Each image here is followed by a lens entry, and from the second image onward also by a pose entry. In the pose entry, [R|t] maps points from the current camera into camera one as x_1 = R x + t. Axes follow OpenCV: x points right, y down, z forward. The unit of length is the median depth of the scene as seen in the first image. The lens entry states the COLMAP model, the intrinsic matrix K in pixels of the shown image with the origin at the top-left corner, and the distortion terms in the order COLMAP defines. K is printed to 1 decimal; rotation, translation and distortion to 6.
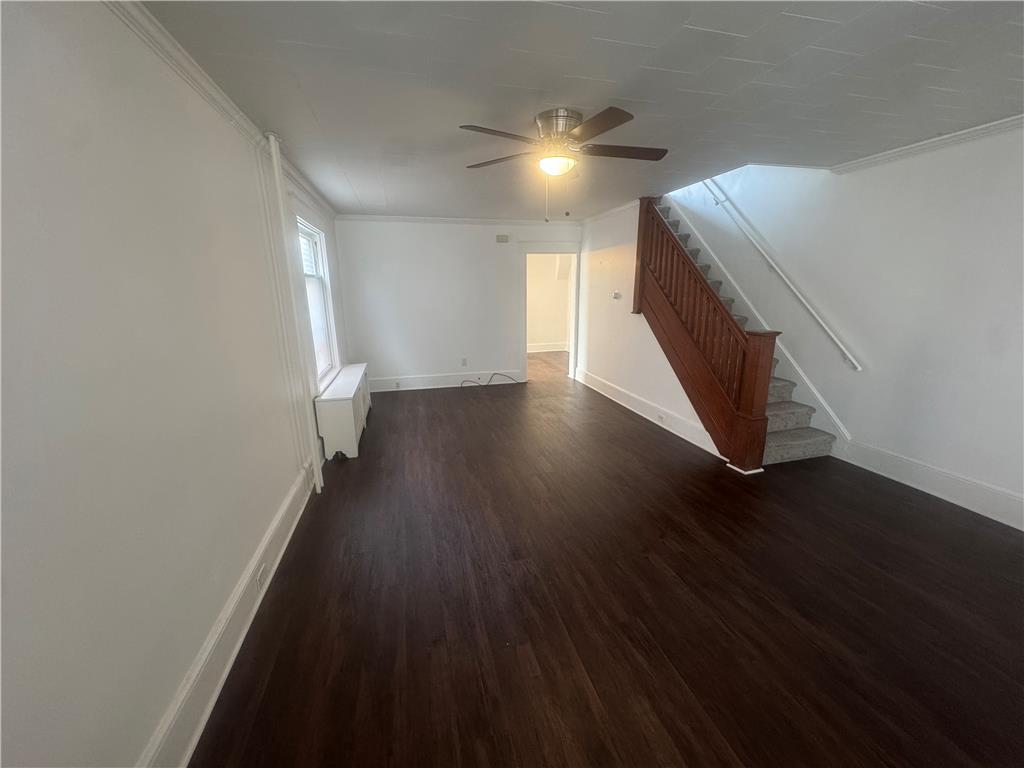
lens RADIAL K [[412.4, 0, 517.9], [0, 412.4, 383.2], [0, 0, 1]] dist [0.001740, -0.000498]
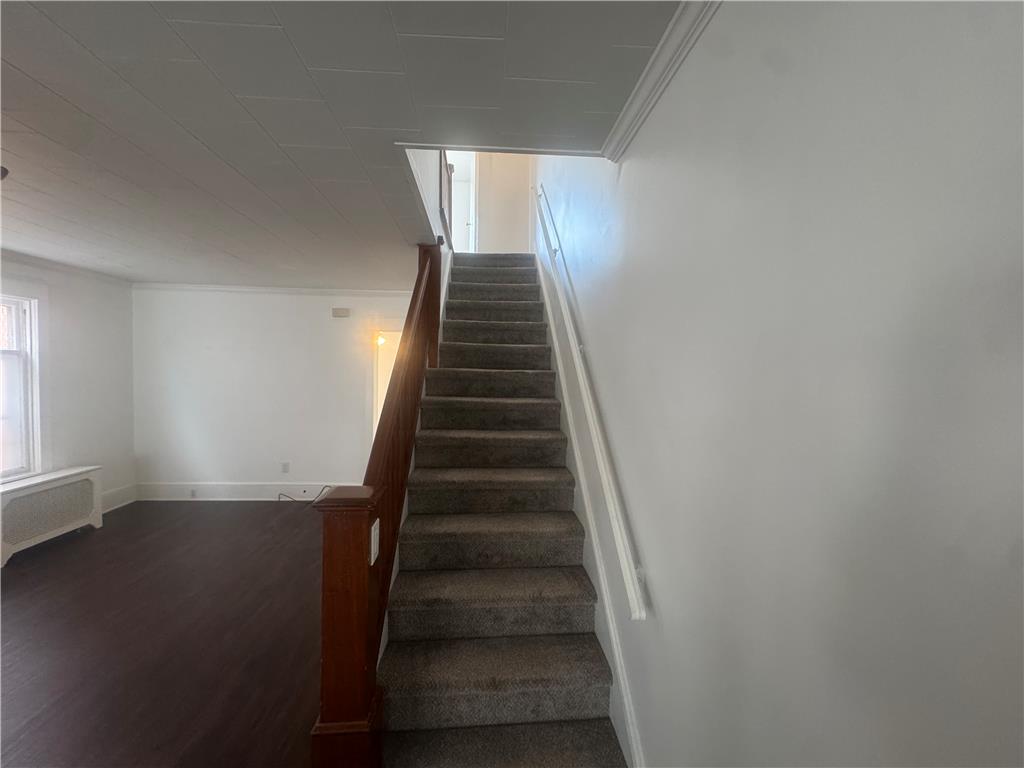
lens RADIAL K [[412.4, 0, 506.9], [0, 412.4, 386.9], [0, 0, 1]] dist [0.001740, -0.000498]
pose [[0.980999, 0.028721, -0.191875, 0.424952], [-0.065774, 0.979647, -0.189644, -0.082570], [0.182523, 0.198661, 0.962922, 0.327325]]
